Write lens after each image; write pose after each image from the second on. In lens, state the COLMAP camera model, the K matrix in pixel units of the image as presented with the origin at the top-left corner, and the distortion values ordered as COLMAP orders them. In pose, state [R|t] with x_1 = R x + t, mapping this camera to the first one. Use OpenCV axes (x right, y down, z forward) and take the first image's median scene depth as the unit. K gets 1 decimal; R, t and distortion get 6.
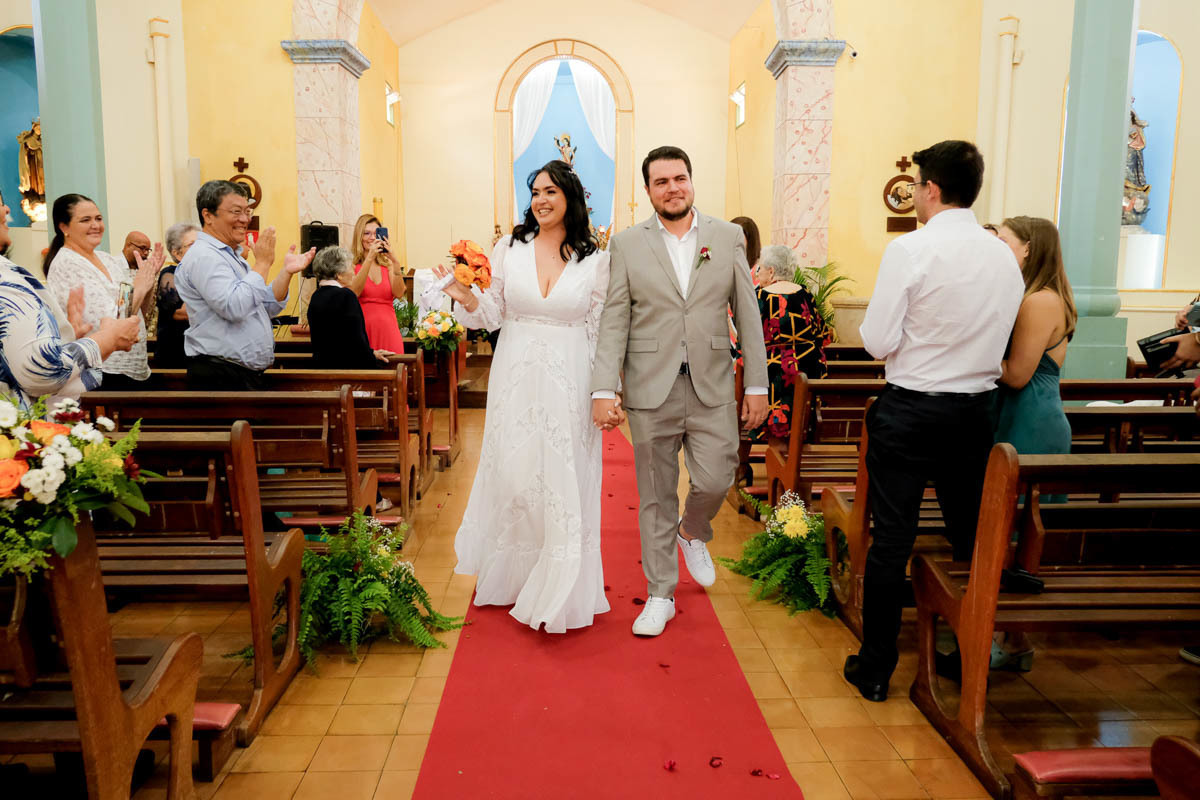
lens RADIAL K [[943.8, 0, 601.3], [0, 943.8, 420.3], [0, 0, 1]] dist [-0.030891, 0.011811]
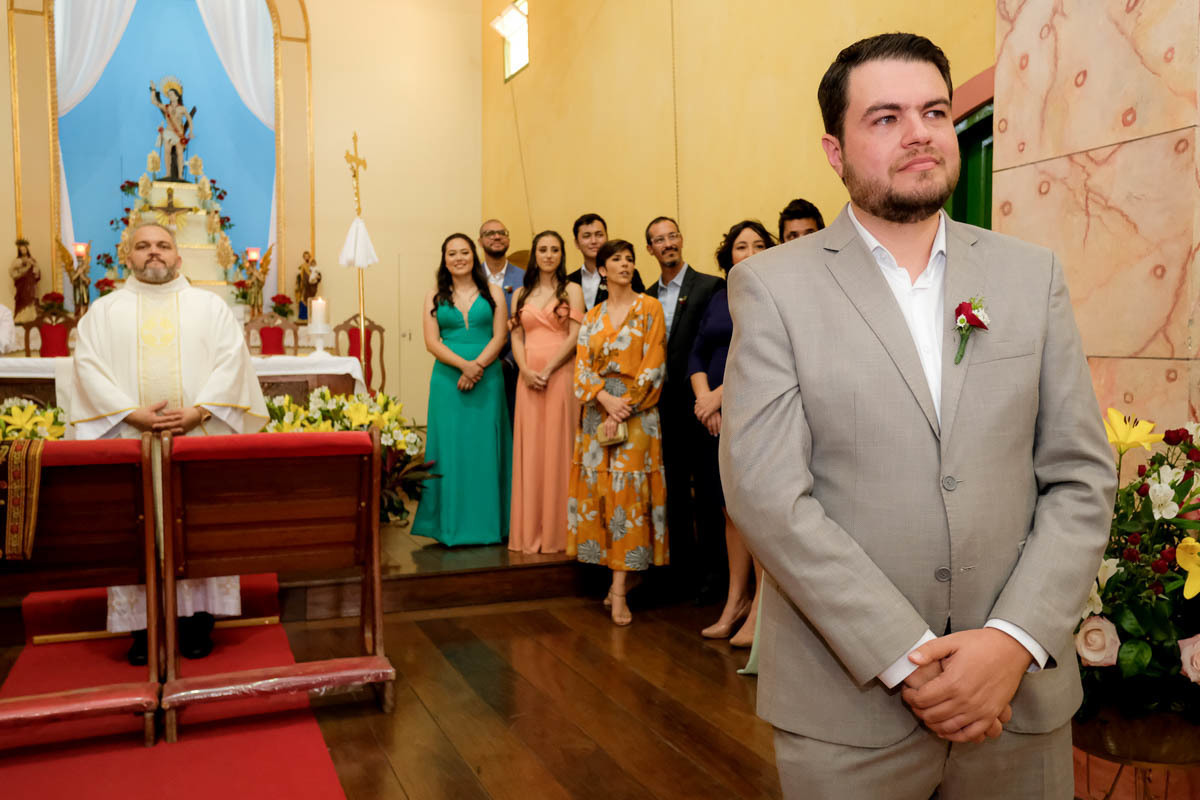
lens RADIAL K [[963.2, 0, 616.9], [0, 963.2, 402.4], [0, 0, 1]] dist [-0.013915, 0.005343]
pose [[0.926550, -0.026398, 0.375245, -0.027718], [0.061413, 0.994766, -0.081660, -0.126822], [-0.371125, 0.098707, 0.923322, 0.855367]]
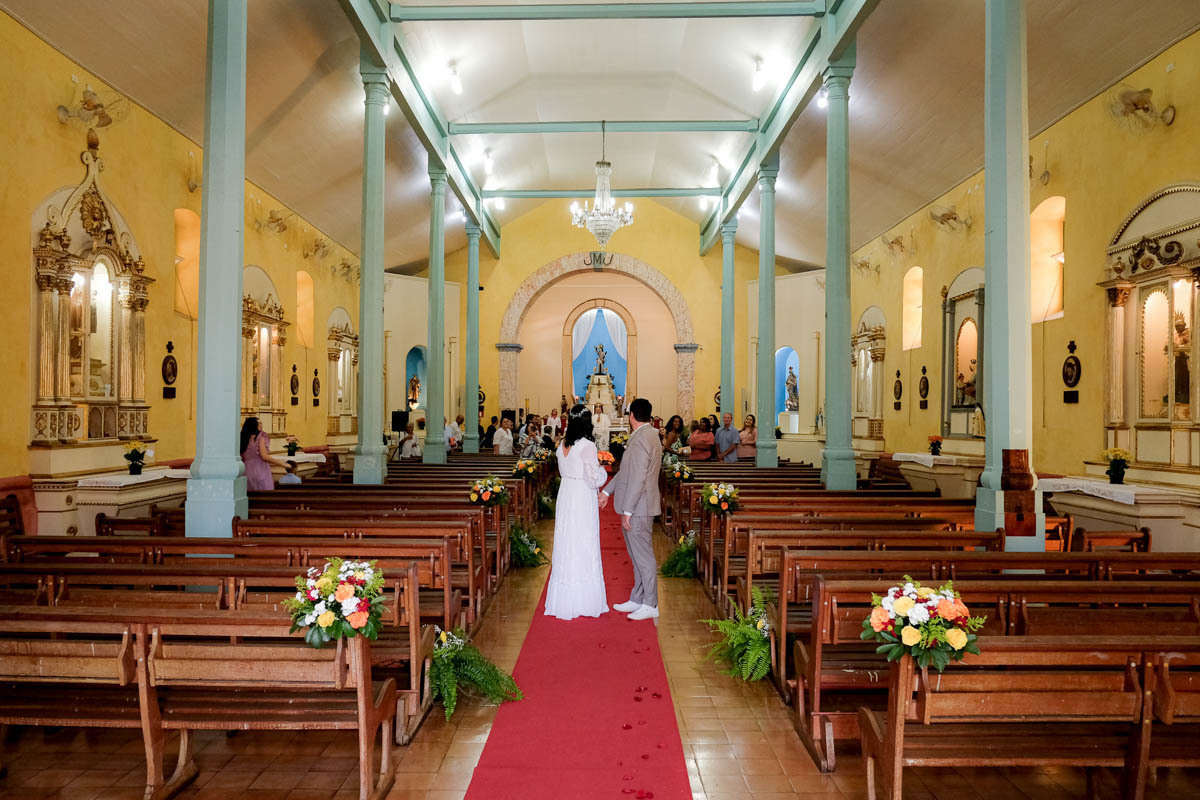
lens RADIAL K [[1021.3, 0, 600.0], [0, 1021.3, 400.0], [0, 0, 1]] dist [-0.028933, 0.020173]
pose [[0.998941, -0.001308, -0.045994, 0.105805], [-0.005837, 0.987918, -0.154870, 0.224000], [0.045641, 0.154974, 0.986864, -1.927353]]
